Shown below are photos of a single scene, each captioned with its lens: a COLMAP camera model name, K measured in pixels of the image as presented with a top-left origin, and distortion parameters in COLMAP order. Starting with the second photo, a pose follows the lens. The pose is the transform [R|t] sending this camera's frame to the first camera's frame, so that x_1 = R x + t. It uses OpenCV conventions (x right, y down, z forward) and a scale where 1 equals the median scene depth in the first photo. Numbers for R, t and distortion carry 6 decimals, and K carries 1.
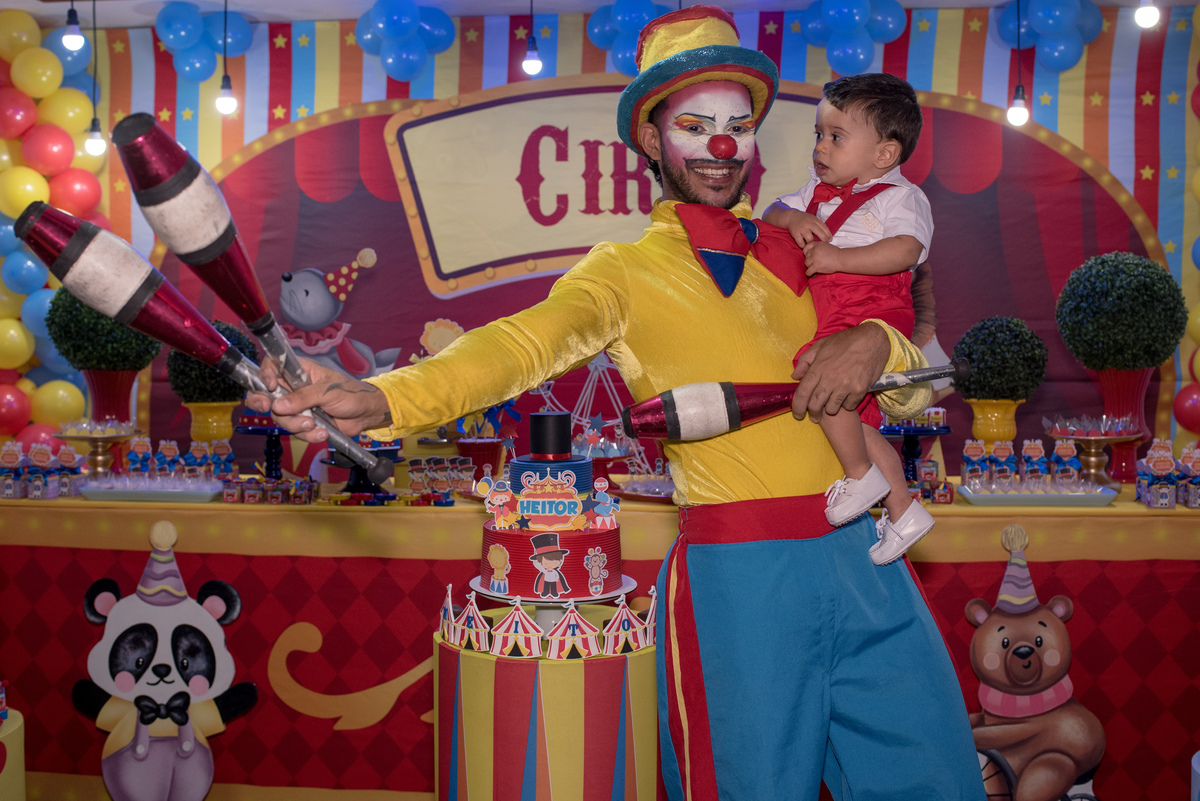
lens RADIAL K [[1302.2, 0, 605.8], [0, 1302.2, 343.5], [0, 0, 1]] dist [-0.088047, 0.049816]
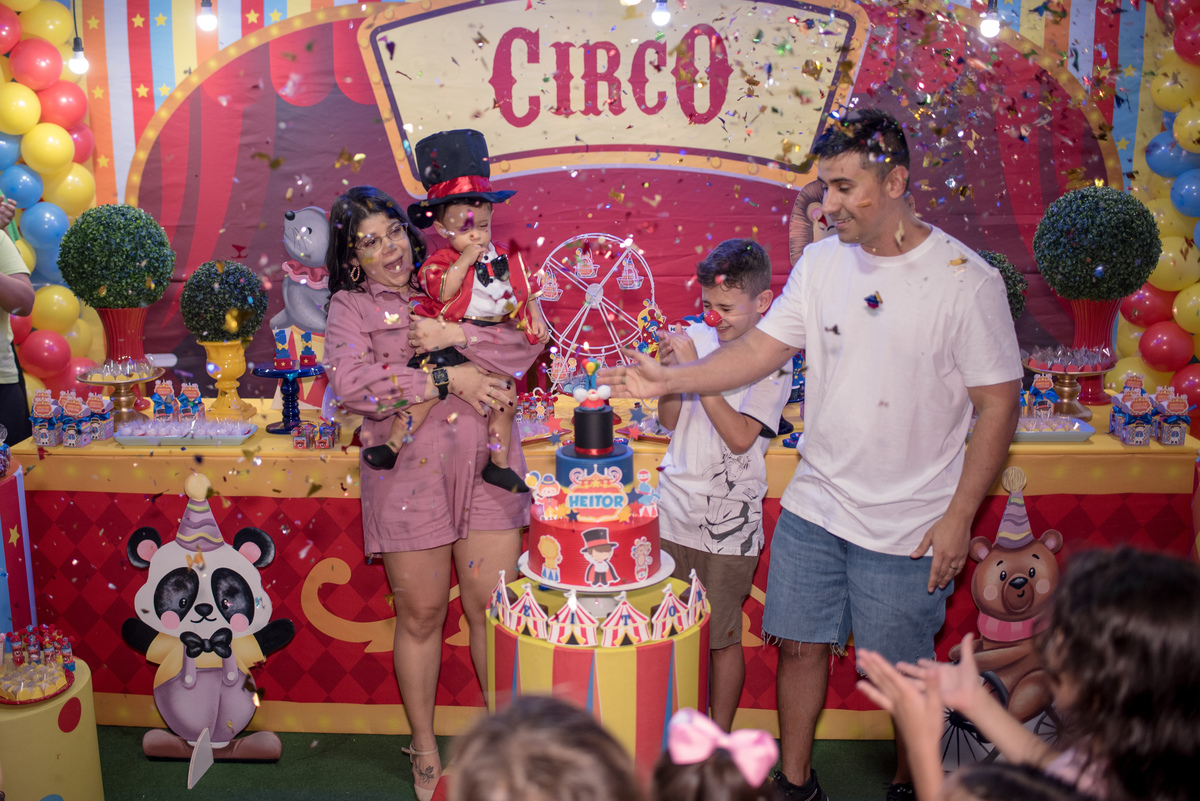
lens RADIAL K [[1231.8, 0, 531.6], [0, 1231.8, 354.8], [0, 0, 1]] dist [-0.097314, 0.082941]
pose [[0.999839, -0.016729, 0.006469, -0.068068], [0.015473, 0.986884, 0.160688, -0.103576], [-0.009072, -0.160562, 0.986984, 0.020117]]
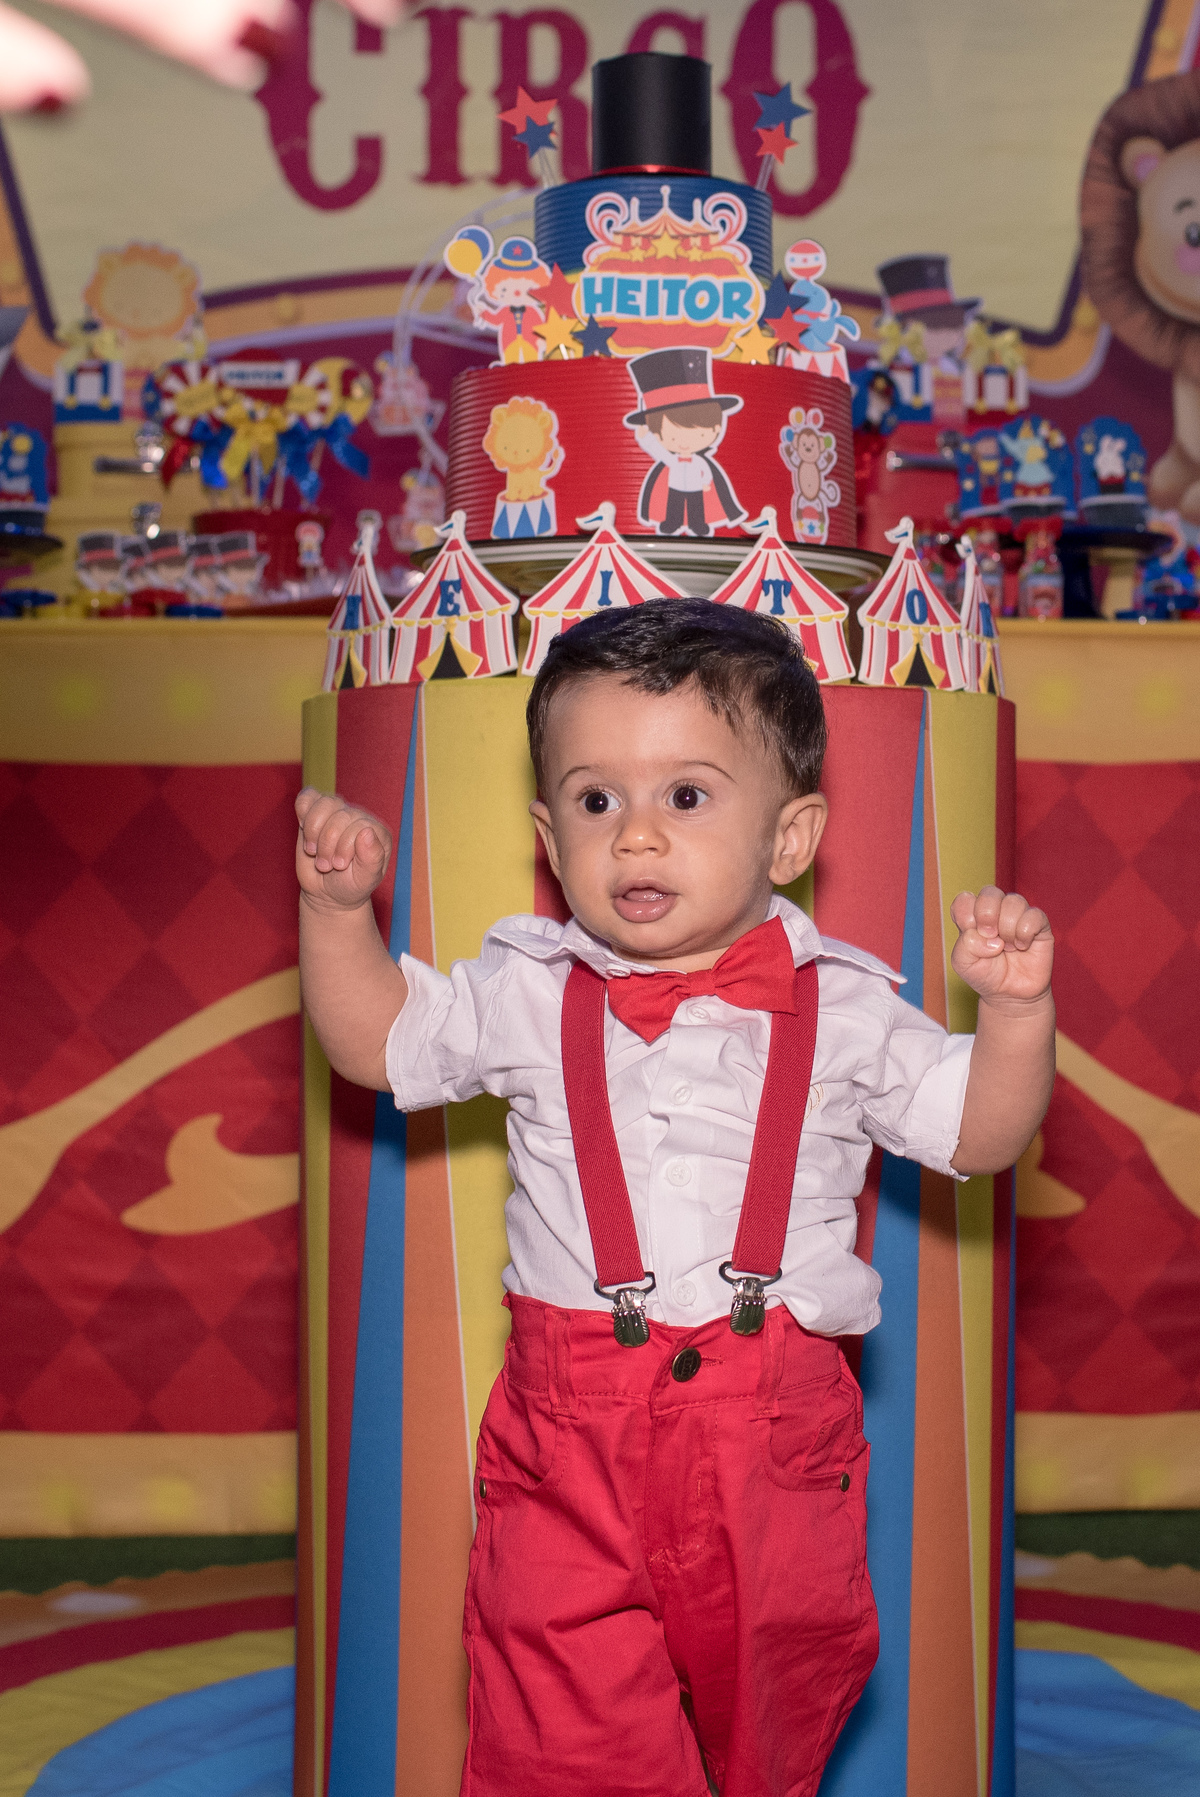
lens RADIAL K [[2923.7, 0, 772.9], [0, 2923.7, 779.9], [0, 0, 1]] dist [-0.111606, 0.090132]
pose [[0.984215, 0.007094, 0.176833, -0.101587], [0.002540, 0.998527, -0.054193, 0.197849], [-0.176957, 0.053787, 0.982748, 0.170203]]
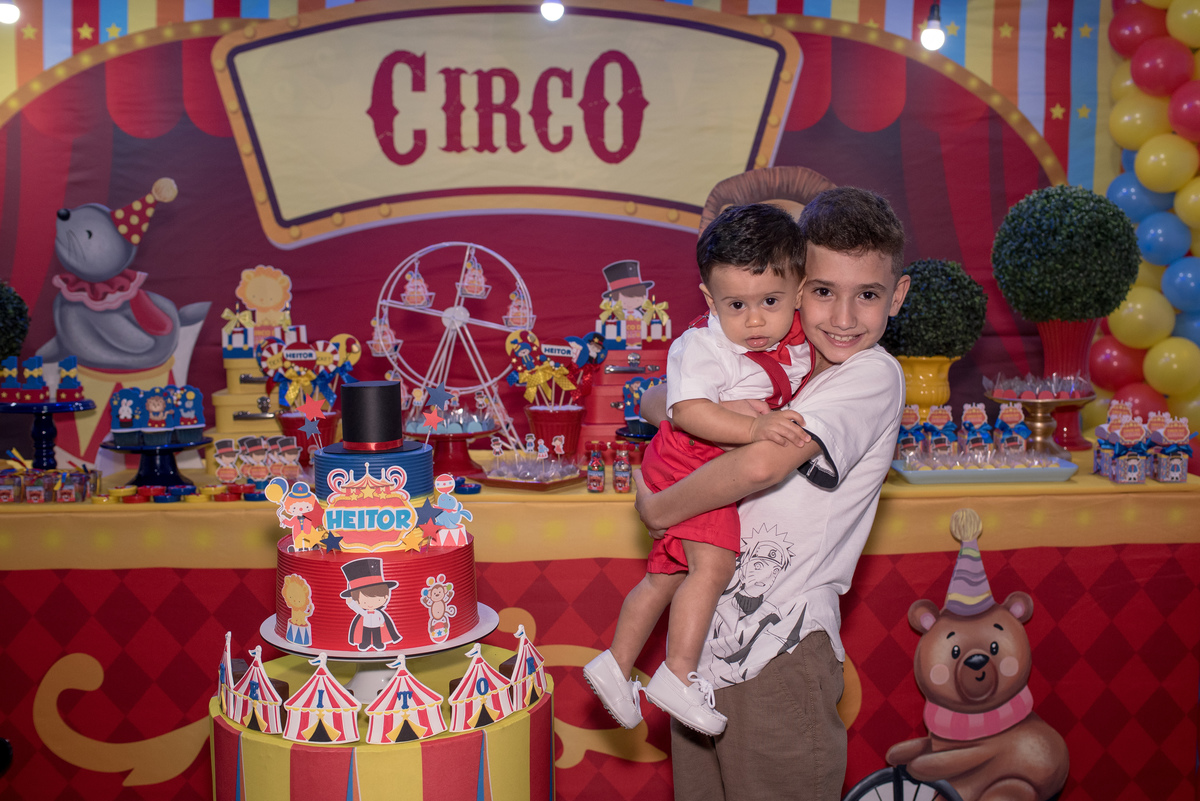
lens RADIAL K [[1227.7, 0, 647.3], [0, 1227.7, 382.3], [0, 0, 1]] dist [-0.102722, 0.099176]
pose [[0.991274, -0.015035, 0.130957, 0.013111], [0.006936, 0.998047, 0.062084, 0.009159], [-0.131635, -0.060634, 0.989442, 0.229314]]
